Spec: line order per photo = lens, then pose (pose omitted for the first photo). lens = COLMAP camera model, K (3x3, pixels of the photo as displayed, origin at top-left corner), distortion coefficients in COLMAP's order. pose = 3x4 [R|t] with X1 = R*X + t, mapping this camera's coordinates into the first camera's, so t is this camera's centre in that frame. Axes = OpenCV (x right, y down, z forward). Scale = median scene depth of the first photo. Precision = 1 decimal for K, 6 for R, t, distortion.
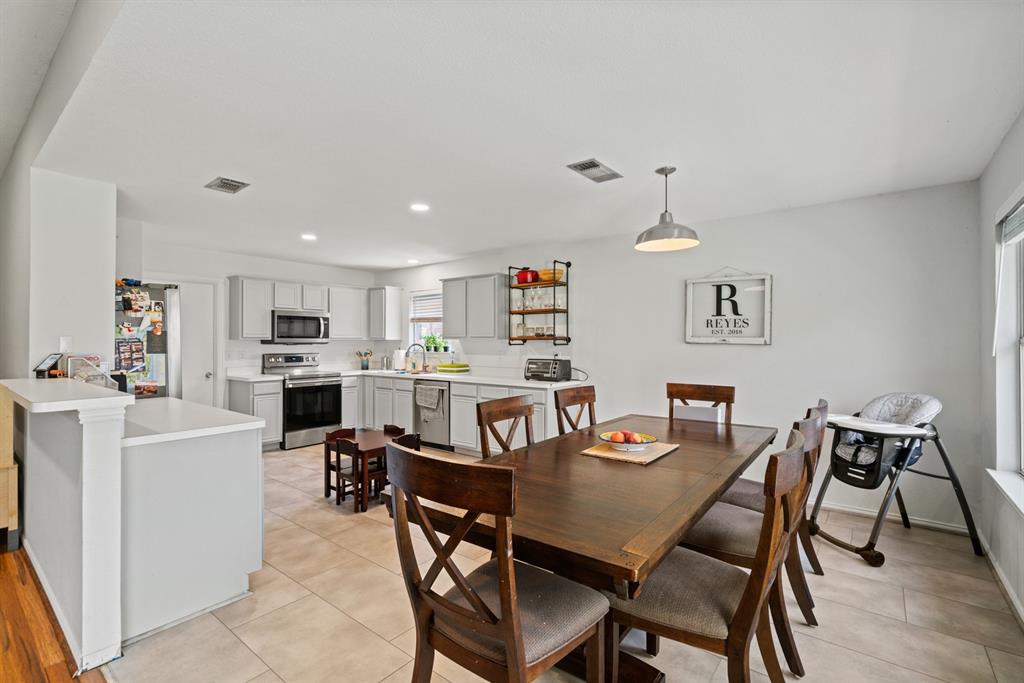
lens RADIAL K [[462.6, 0, 494.1], [0, 462.6, 350.6], [0, 0, 1]] dist [-0.006067, 0.003355]
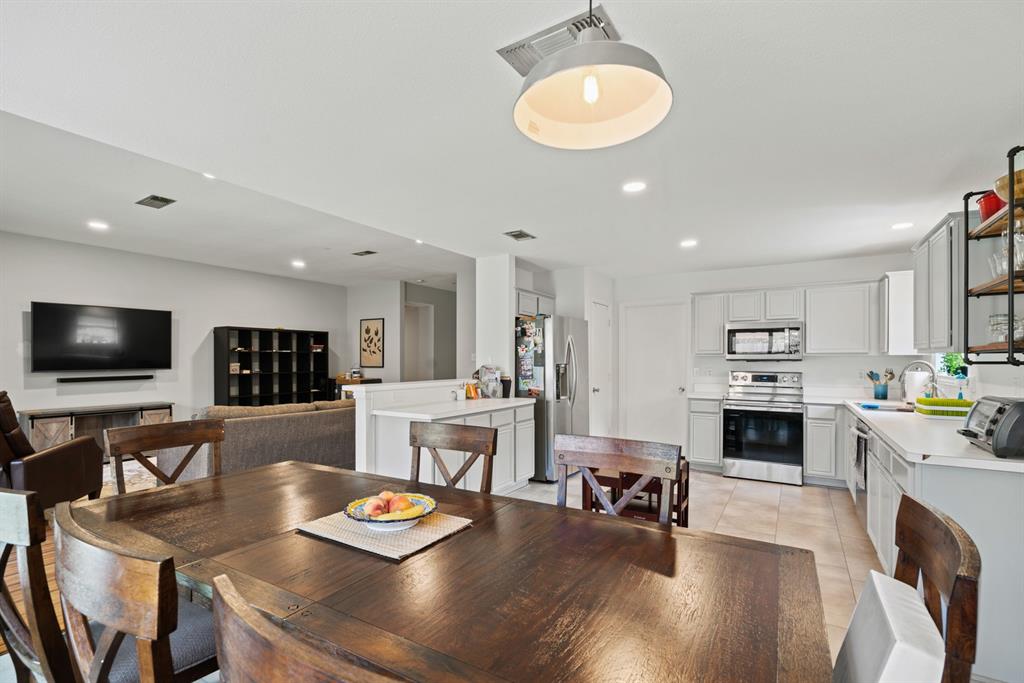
lens RADIAL K [[462.6, 0, 507.5], [0, 462.6, 366.6], [0, 0, 1]] dist [-0.006067, 0.003355]
pose [[0.146728, 0.015737, -0.989052, 0.386500], [-0.019853, 0.999719, 0.012961, -0.005931], [0.988978, 0.017734, 0.146999, 0.440013]]
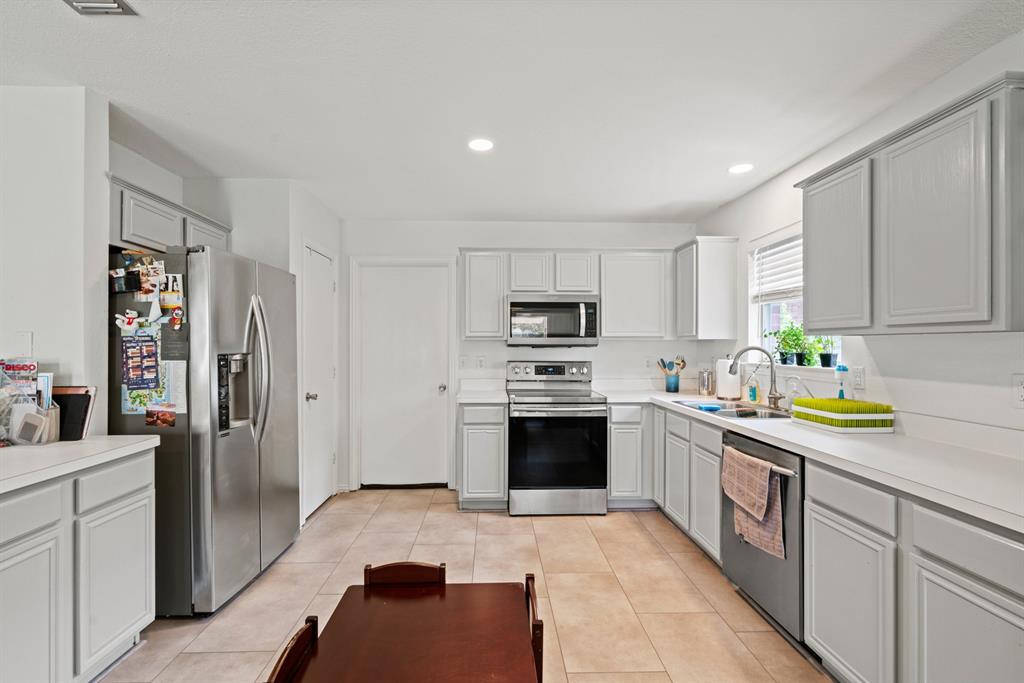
lens RADIAL K [[462.6, 0, 505.8], [0, 462.6, 343.7], [0, 0, 1]] dist [-0.006067, 0.003355]
pose [[0.667660, -0.001761, -0.744464, 0.011203], [-0.015489, 0.999748, -0.016255, -0.007743], [0.744305, 0.022384, 0.667464, 0.573499]]
